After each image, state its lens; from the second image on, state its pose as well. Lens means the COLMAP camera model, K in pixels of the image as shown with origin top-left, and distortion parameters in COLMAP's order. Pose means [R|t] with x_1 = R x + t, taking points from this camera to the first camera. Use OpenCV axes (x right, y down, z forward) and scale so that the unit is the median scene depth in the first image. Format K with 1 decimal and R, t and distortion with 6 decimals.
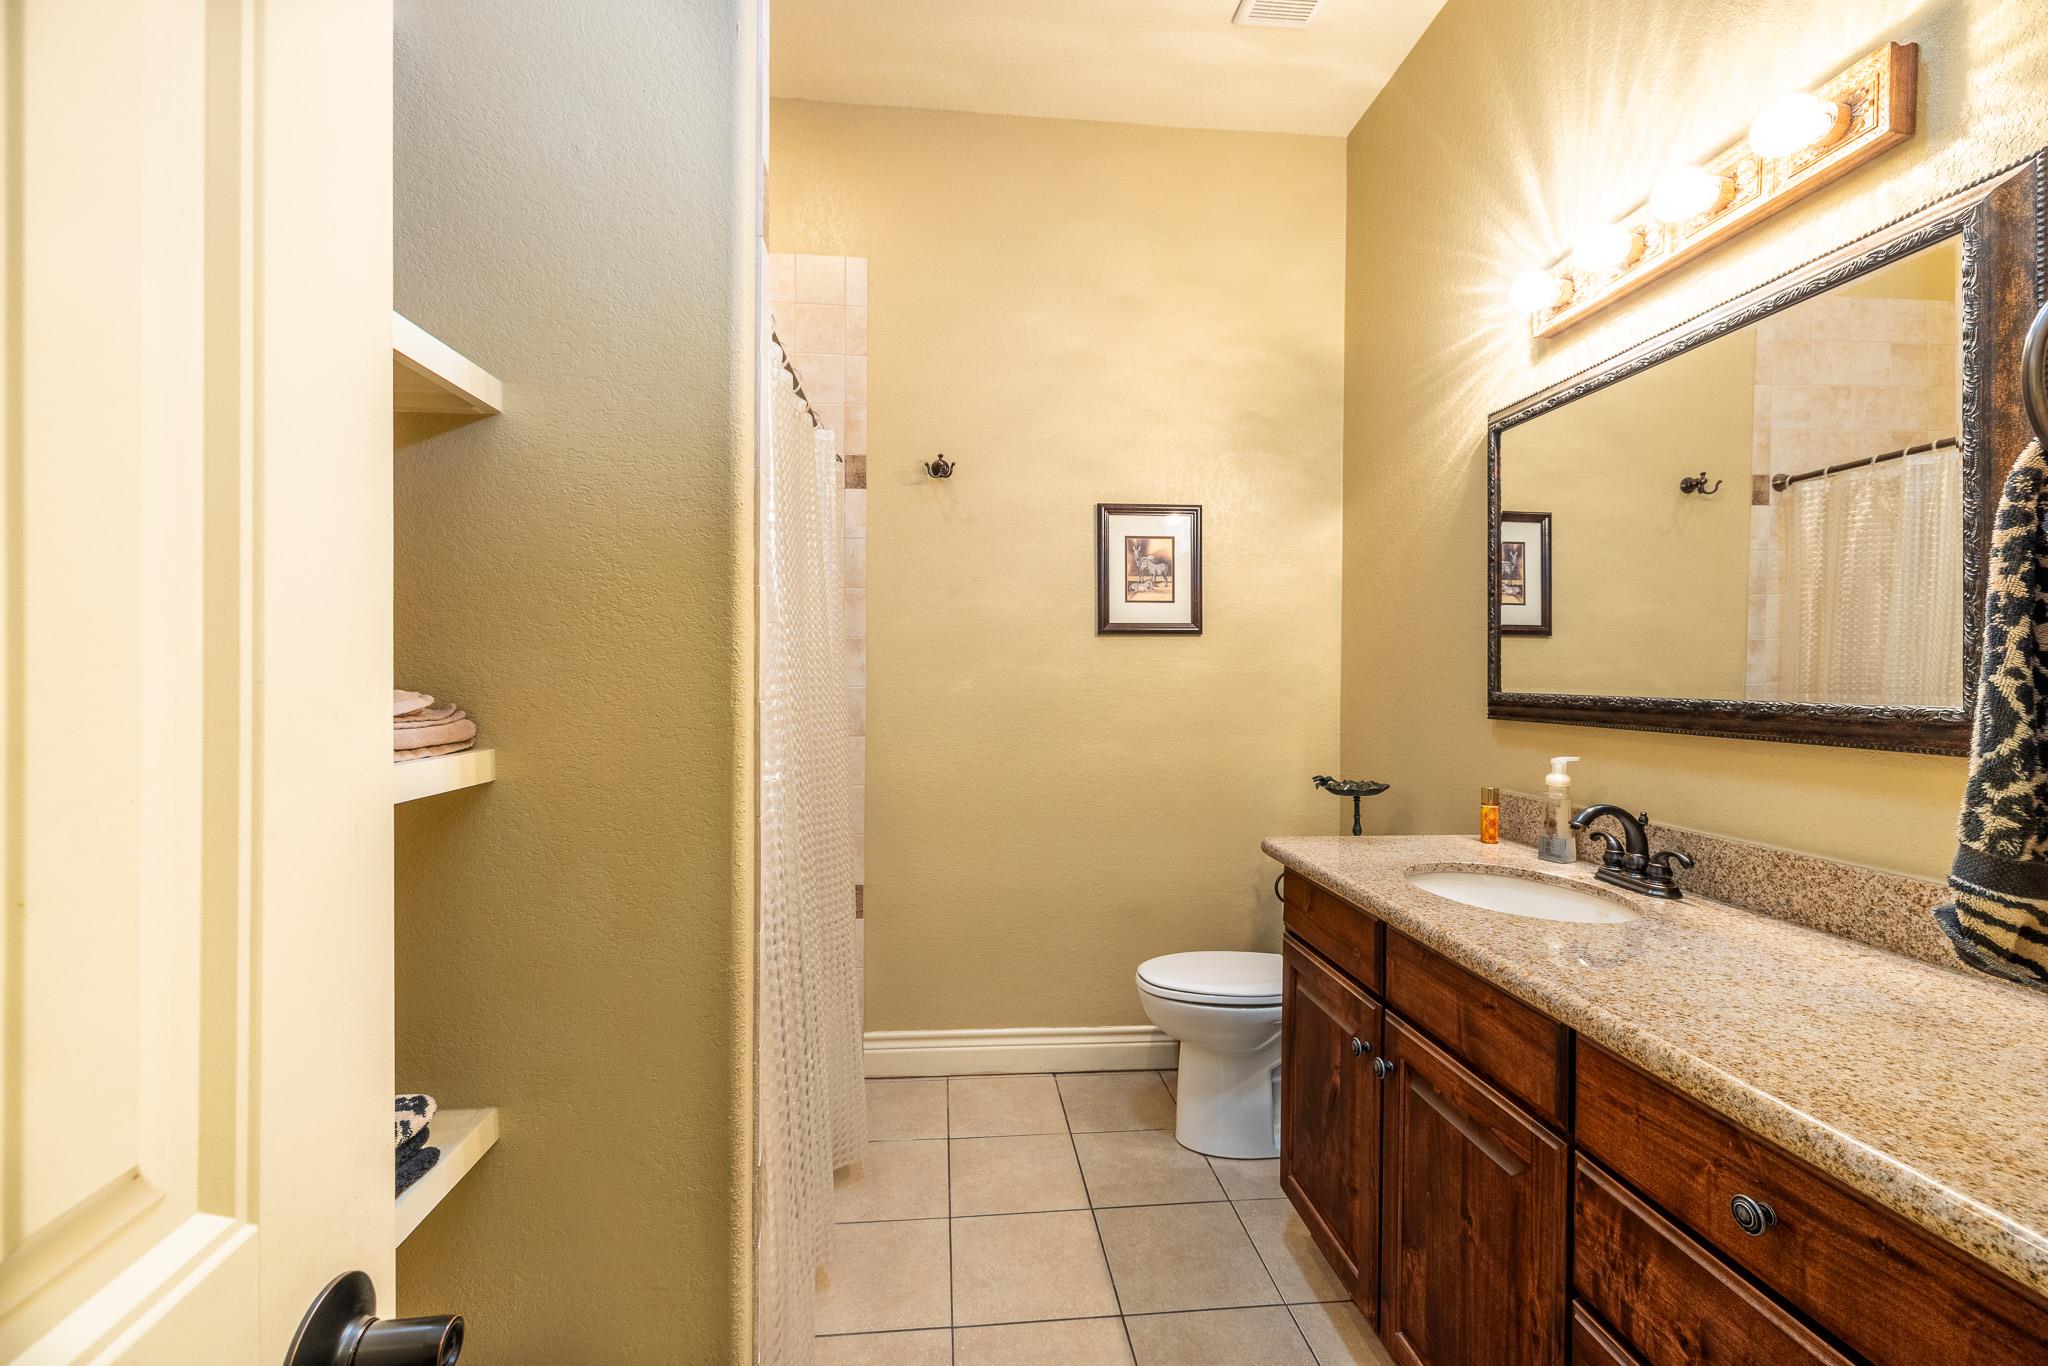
lens RADIAL K [[847.8, 0, 1023.3], [0, 847.8, 676.6], [0, 0, 1]] dist [0.002350, -0.000984]
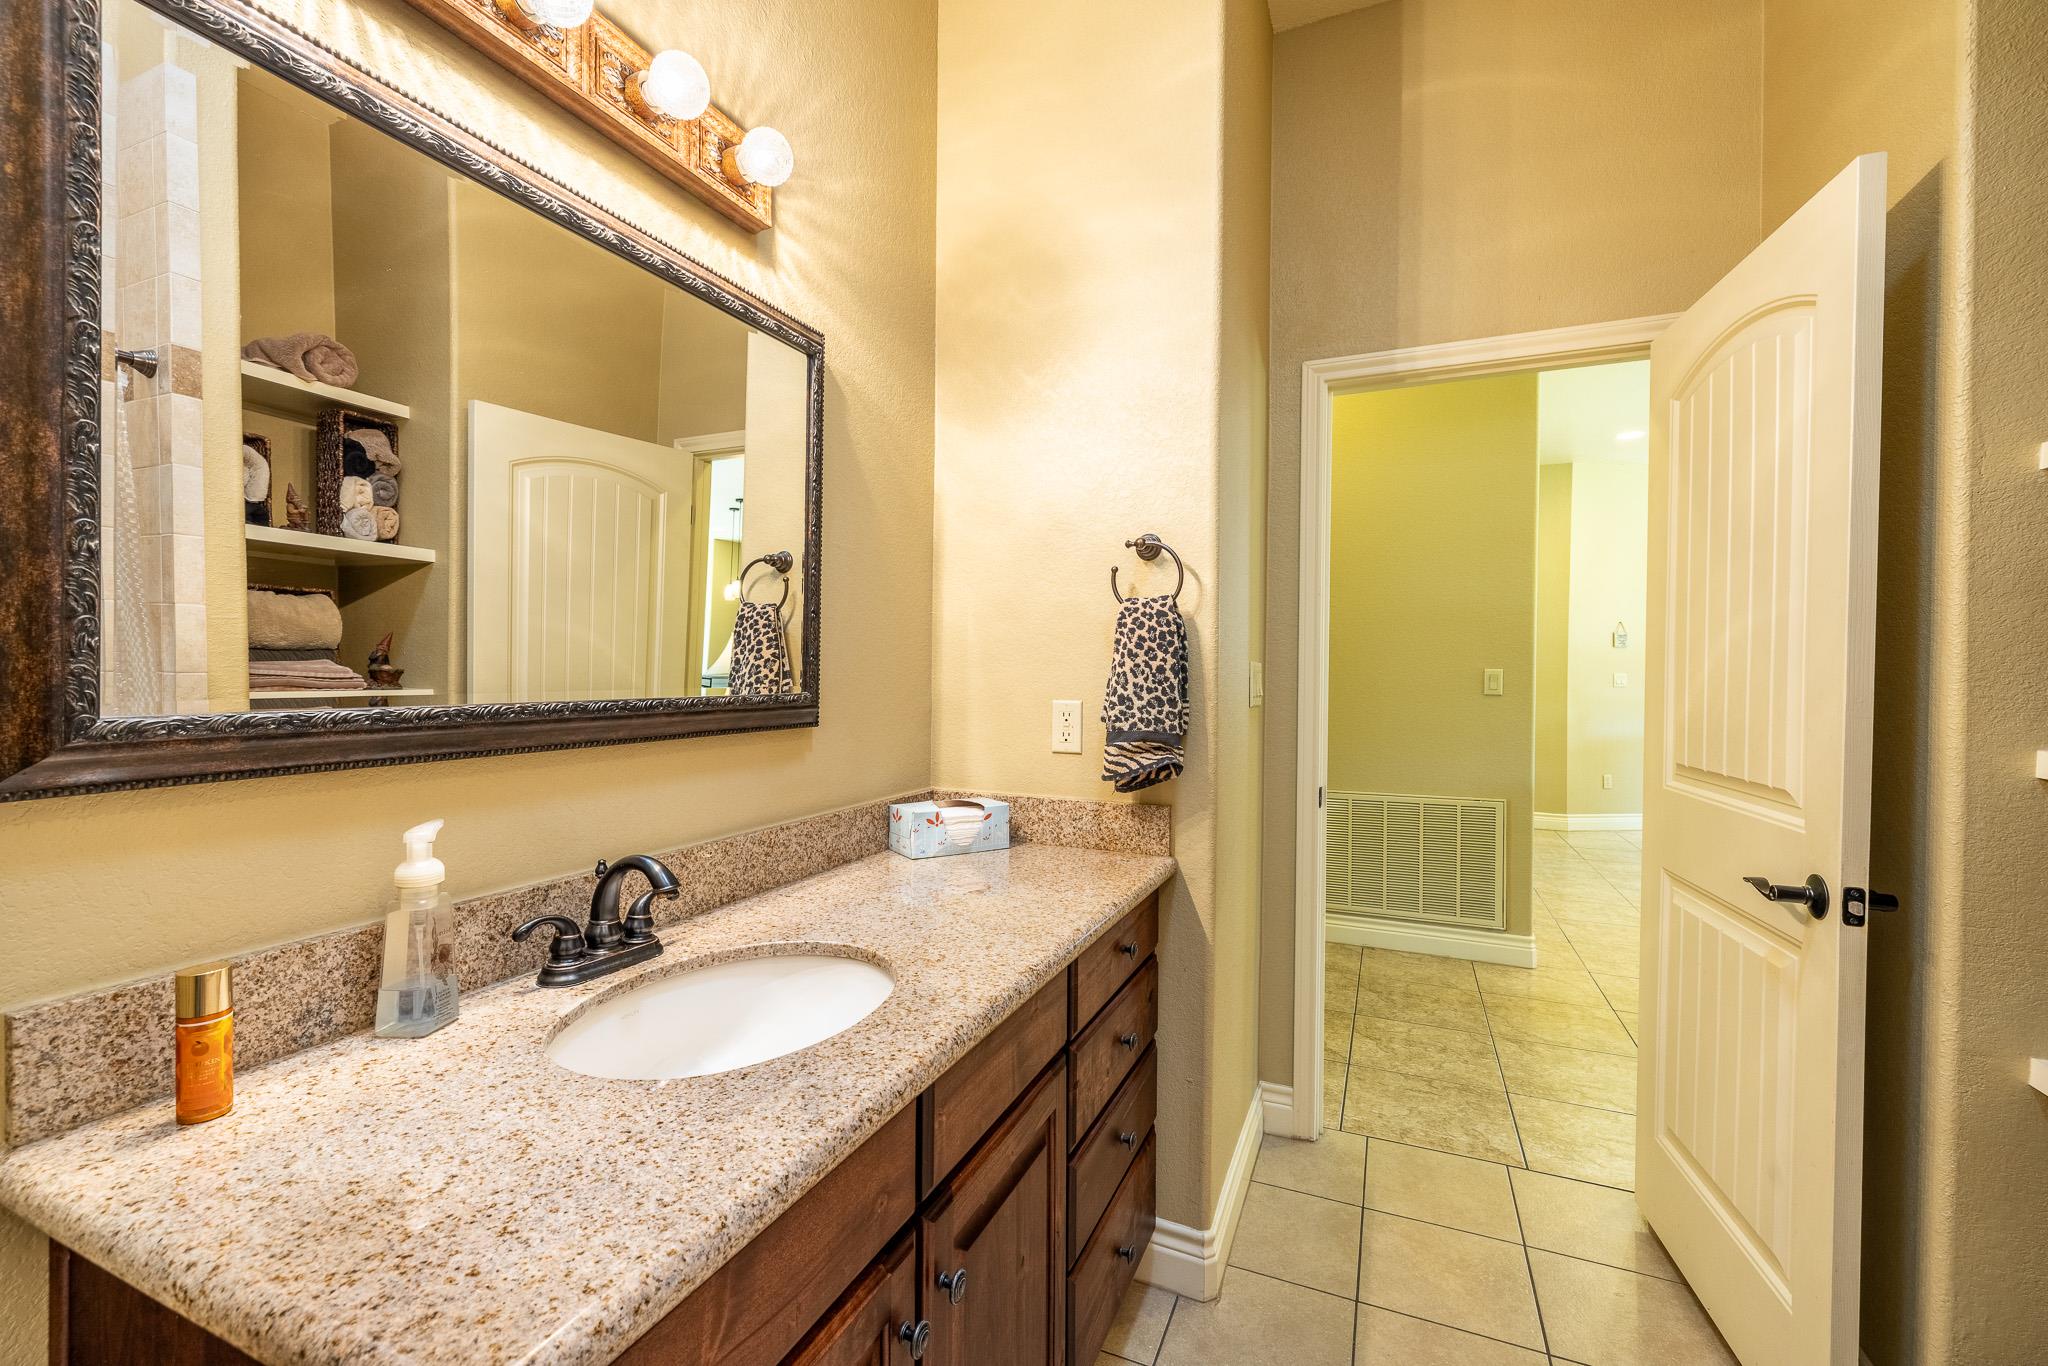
lens RADIAL K [[847.8, 0, 1026.2], [0, 847.8, 681.6], [0, 0, 1]] dist [0.002350, -0.000984]
pose [[-0.881248, -0.021673, 0.472156, 0.090112], [-0.014075, 0.999708, 0.019620, -0.008163], [-0.472444, 0.010644, -0.881296, 1.487118]]
